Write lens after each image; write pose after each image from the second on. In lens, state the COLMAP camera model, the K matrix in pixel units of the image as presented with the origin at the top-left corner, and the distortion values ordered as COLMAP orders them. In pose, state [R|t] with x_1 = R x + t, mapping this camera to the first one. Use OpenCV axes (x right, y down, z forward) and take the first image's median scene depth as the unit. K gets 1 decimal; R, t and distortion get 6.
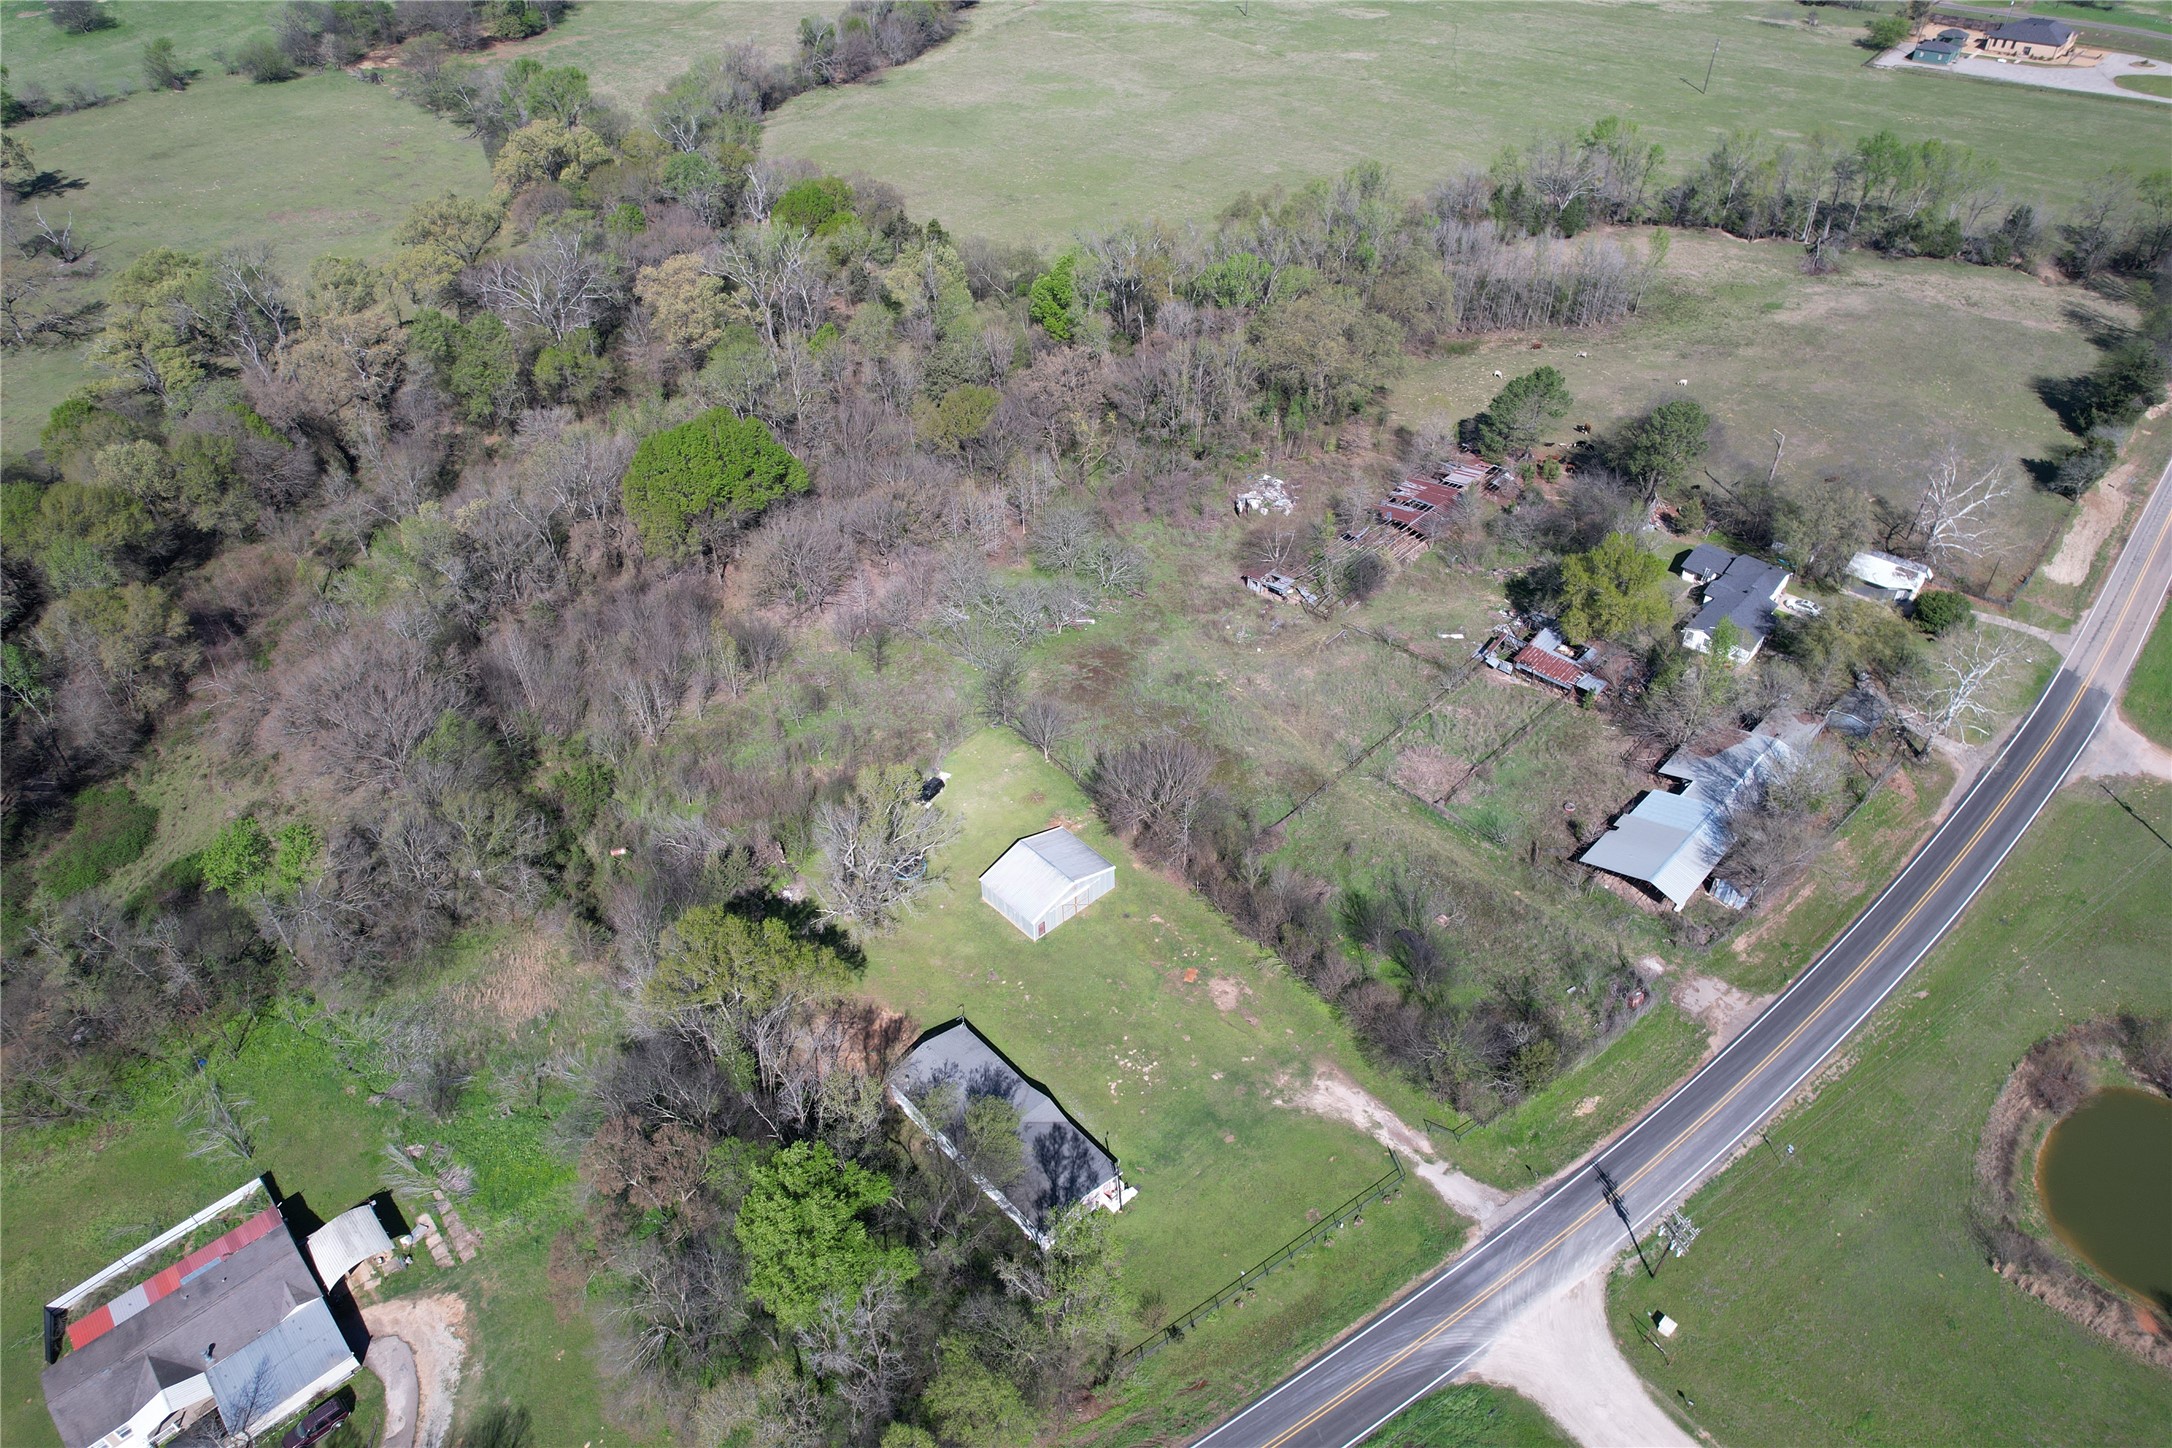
lens RADIAL K [[1372.8, 0, 1095.9], [0, 1372.8, 764.1], [0, 0, 1]] dist [-0.080436, 0.073756]
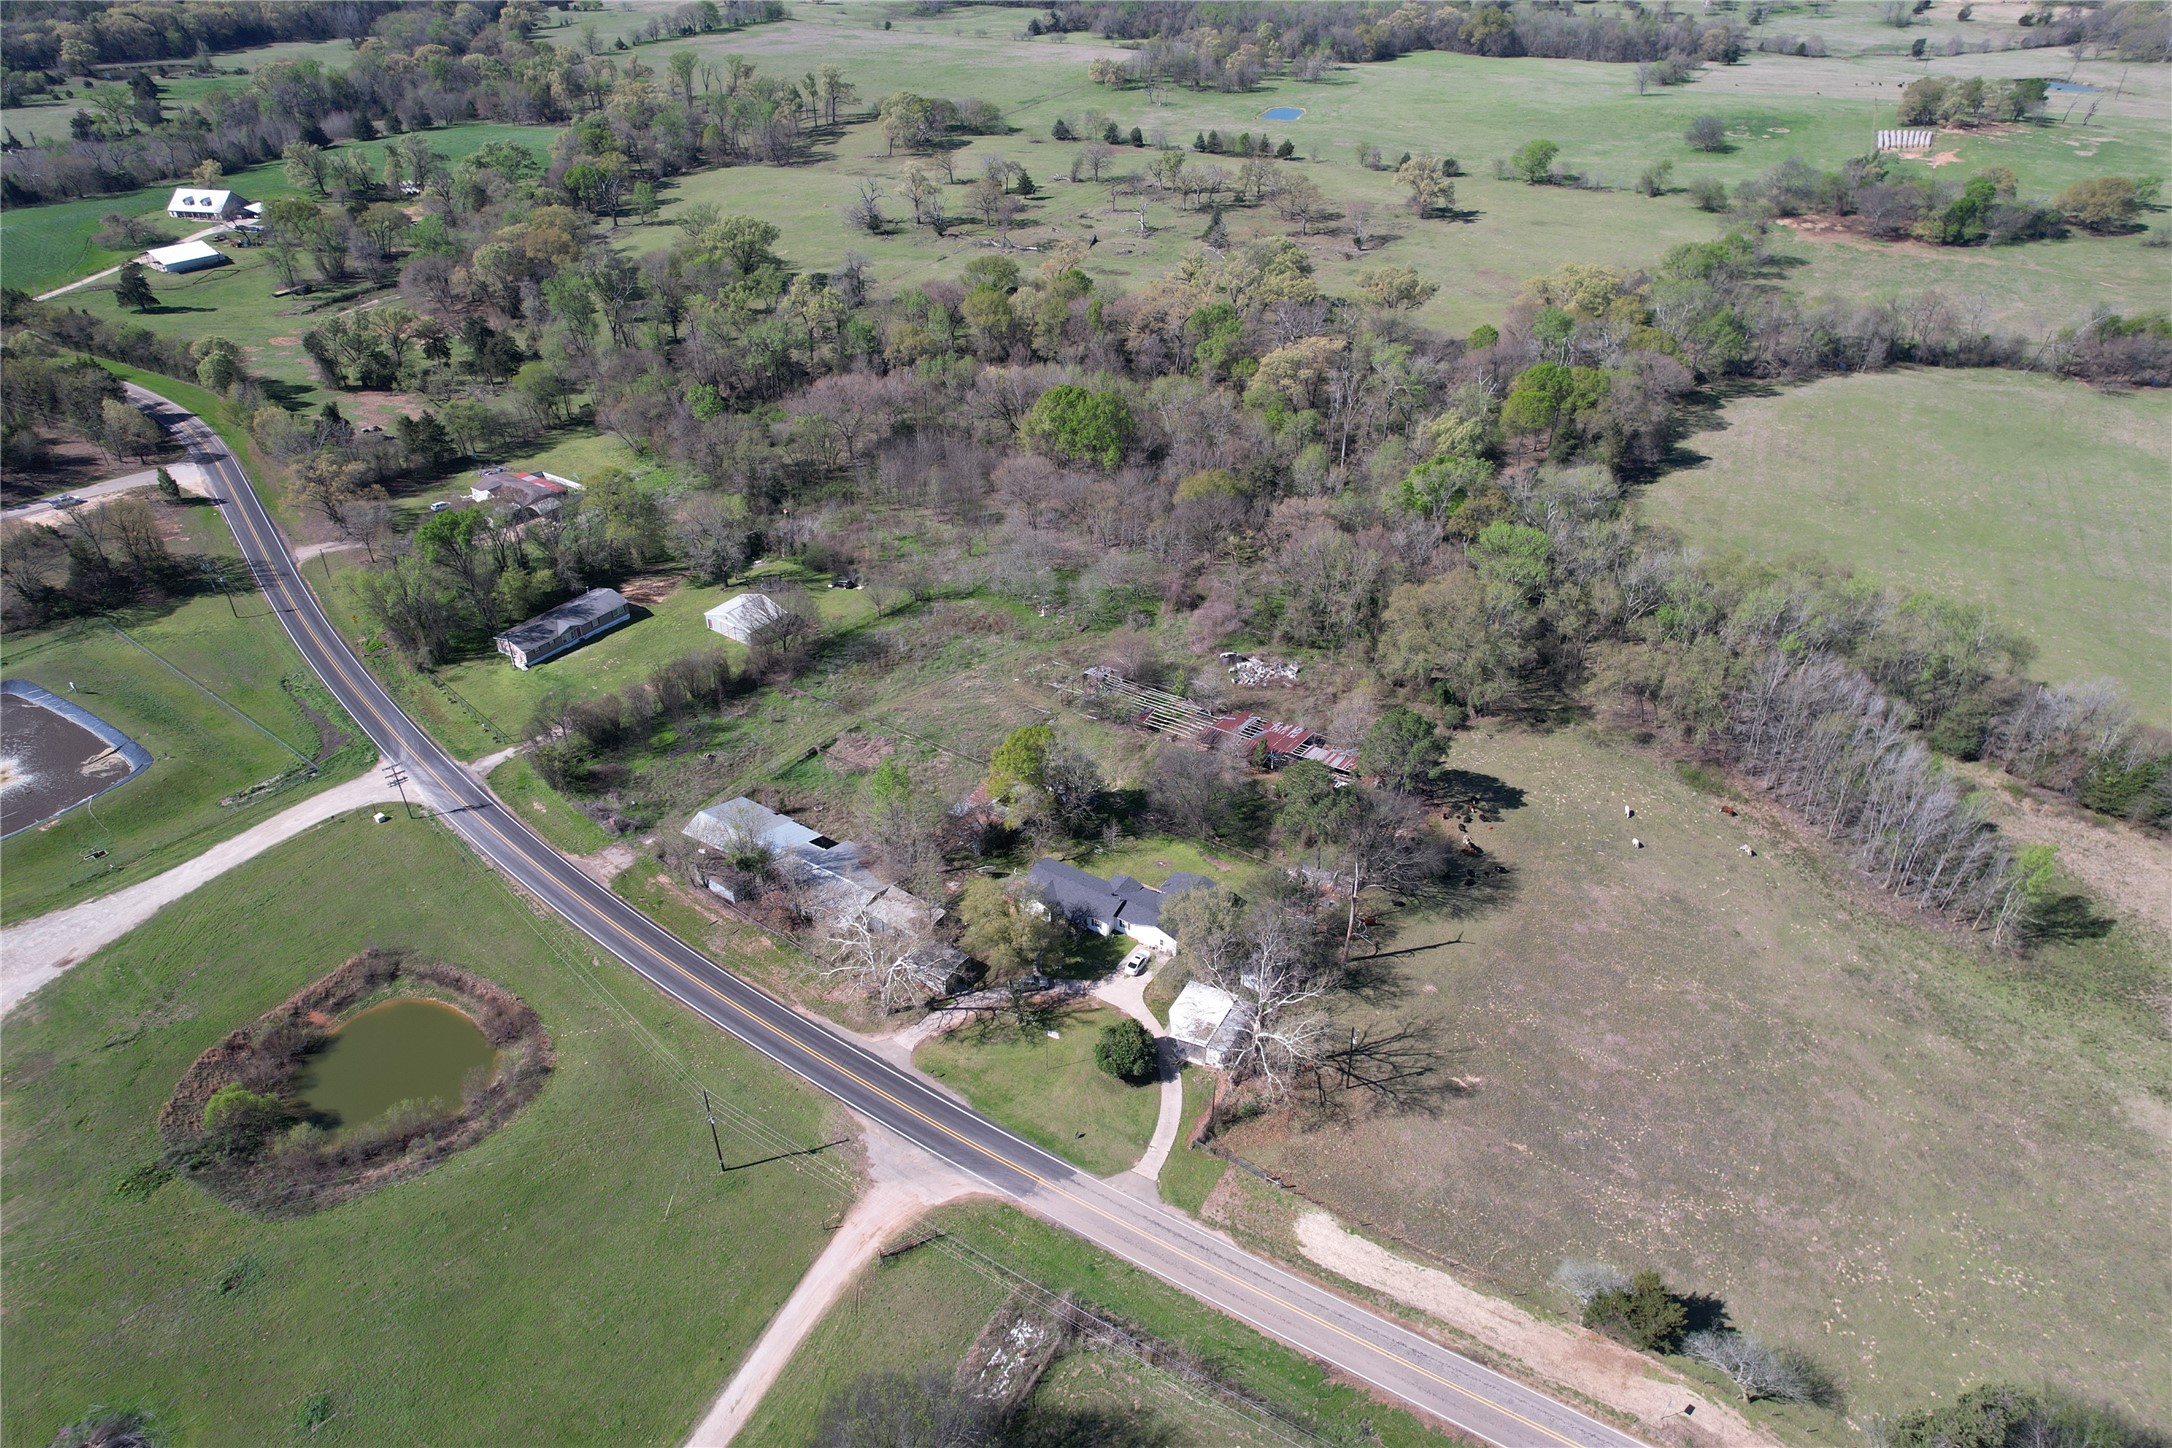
lens RADIAL K [[1372.8, 0, 1095.9], [0, 1372.8, 764.1], [0, 0, 1]] dist [-0.080436, 0.073756]
pose [[0.190398, 0.573989, -0.796420, 1.494937], [-0.639631, 0.687959, 0.342906, -0.642769], [0.744729, 0.444127, 0.498127, 0.587029]]
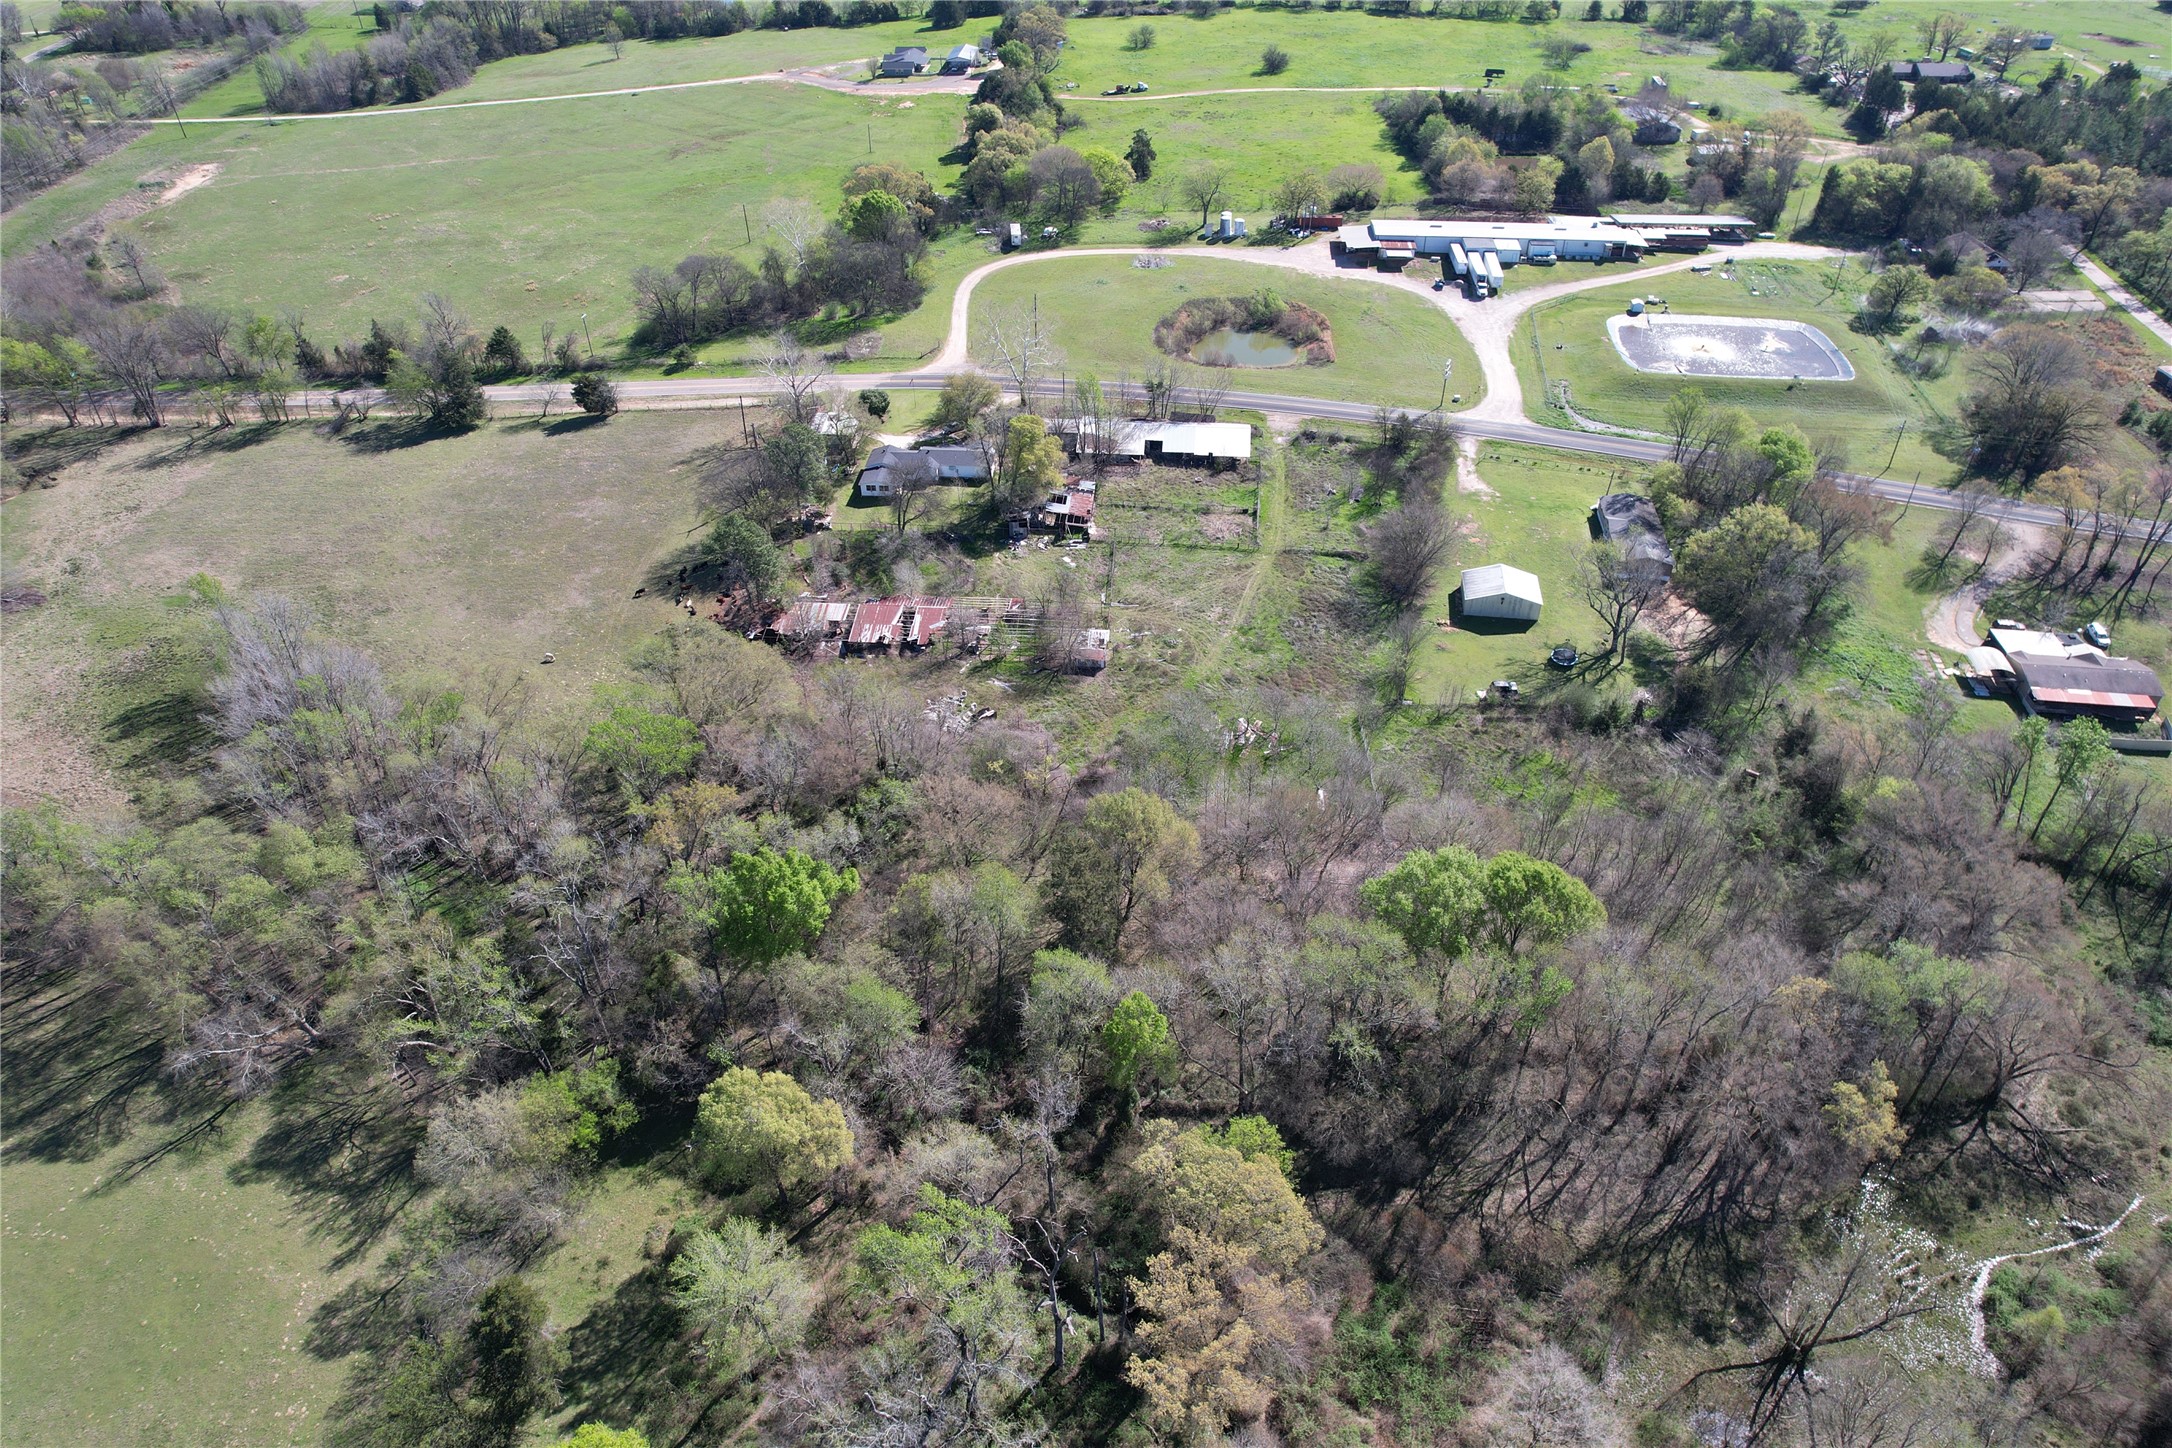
lens RADIAL K [[1372.8, 0, 1095.9], [0, 1372.8, 764.1], [0, 0, 1]] dist [-0.080436, 0.073756]
pose [[-0.629848, -0.481407, 0.609540, -0.763421], [0.516329, 0.326759, 0.791602, -1.278986], [-0.580255, 0.813312, 0.042756, 1.376624]]
